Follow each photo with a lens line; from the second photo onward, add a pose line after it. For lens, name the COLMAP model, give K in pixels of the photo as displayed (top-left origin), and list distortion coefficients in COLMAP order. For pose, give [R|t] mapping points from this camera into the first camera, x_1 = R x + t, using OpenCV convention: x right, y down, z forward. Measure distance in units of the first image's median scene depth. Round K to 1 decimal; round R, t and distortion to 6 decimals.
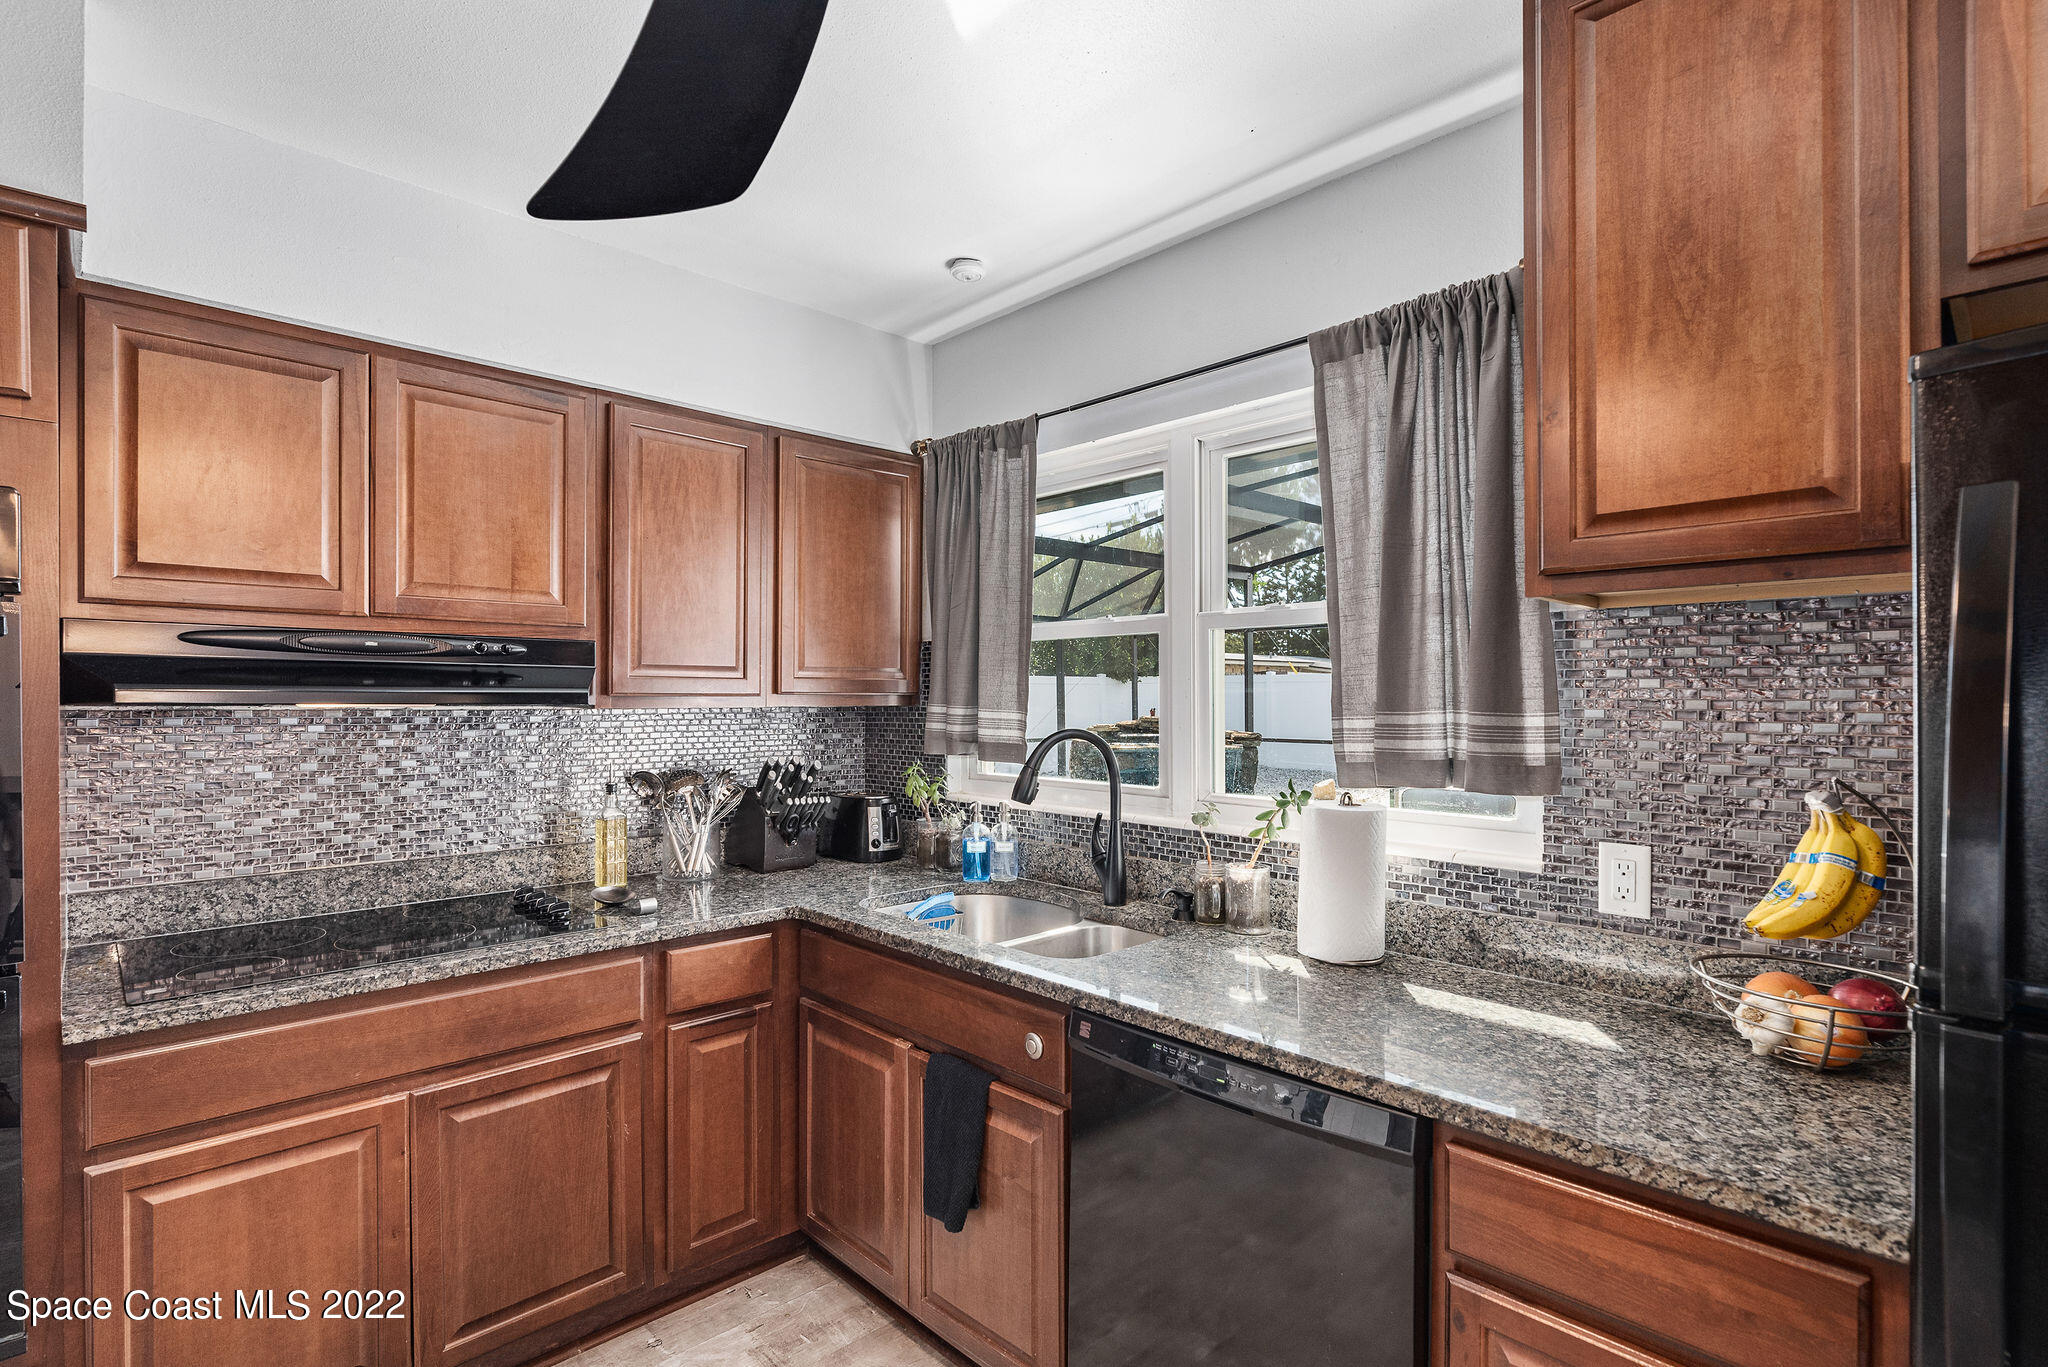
lens RADIAL K [[974.4, 0, 1020.7], [0, 974.4, 694.8], [0, 0, 1]] dist [-0.005516, -0.001059]
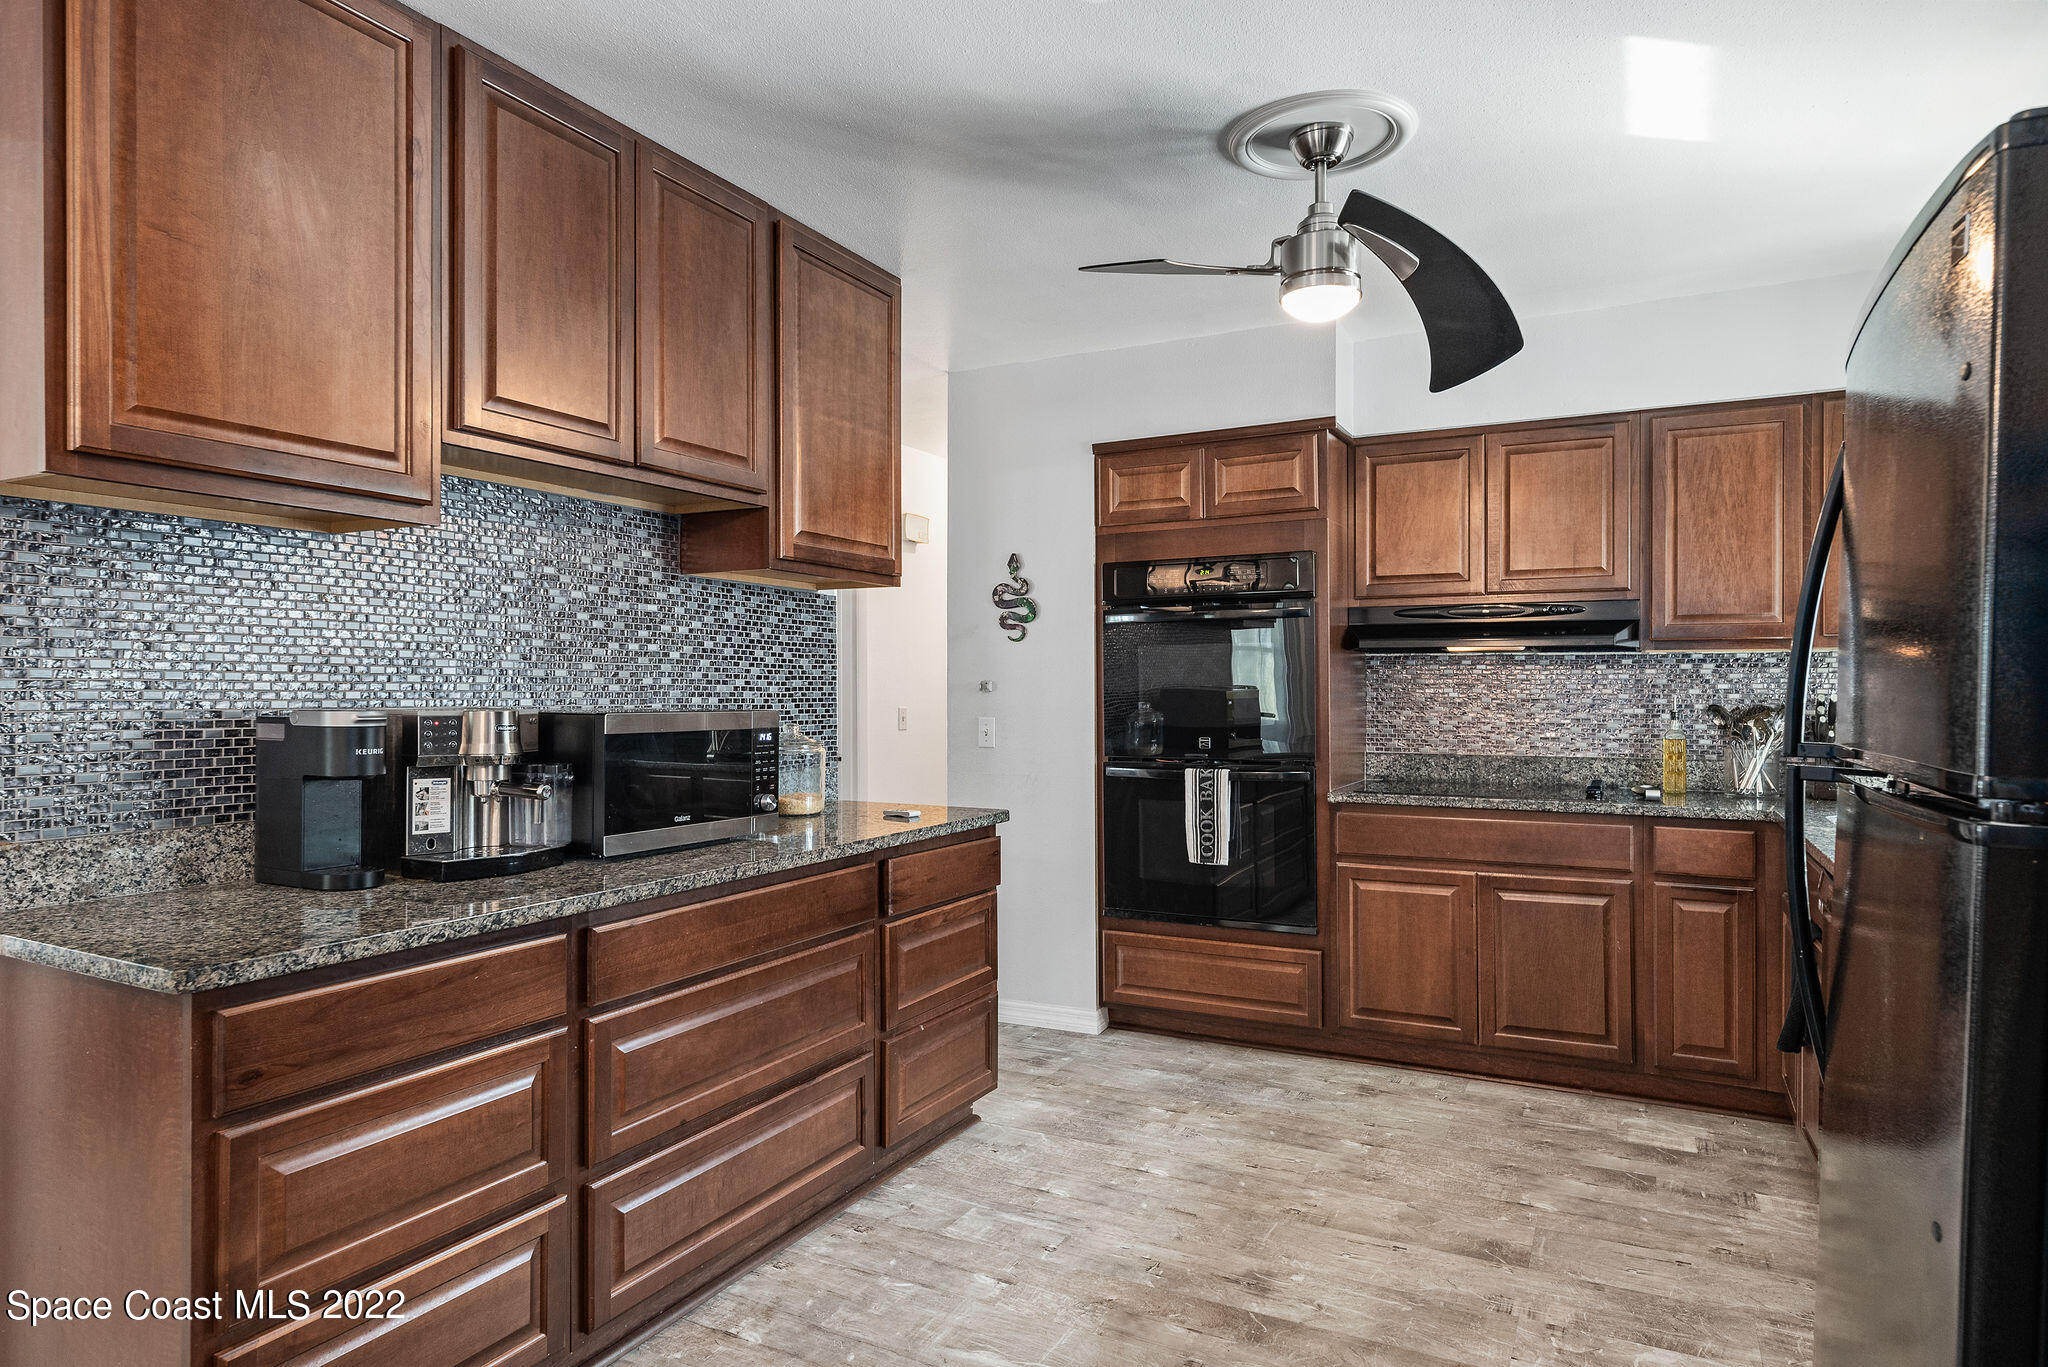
lens RADIAL K [[1196.6, 0, 1019.4], [0, 1196.6, 693.4], [0, 0, 1]] dist [0.000588, 0.000142]
pose [[0.323605, 0.003028, -0.946187, 0.934334], [0.002300, 0.999989, 0.003987, 0.071749], [0.946190, -0.003466, 0.323594, -0.373848]]
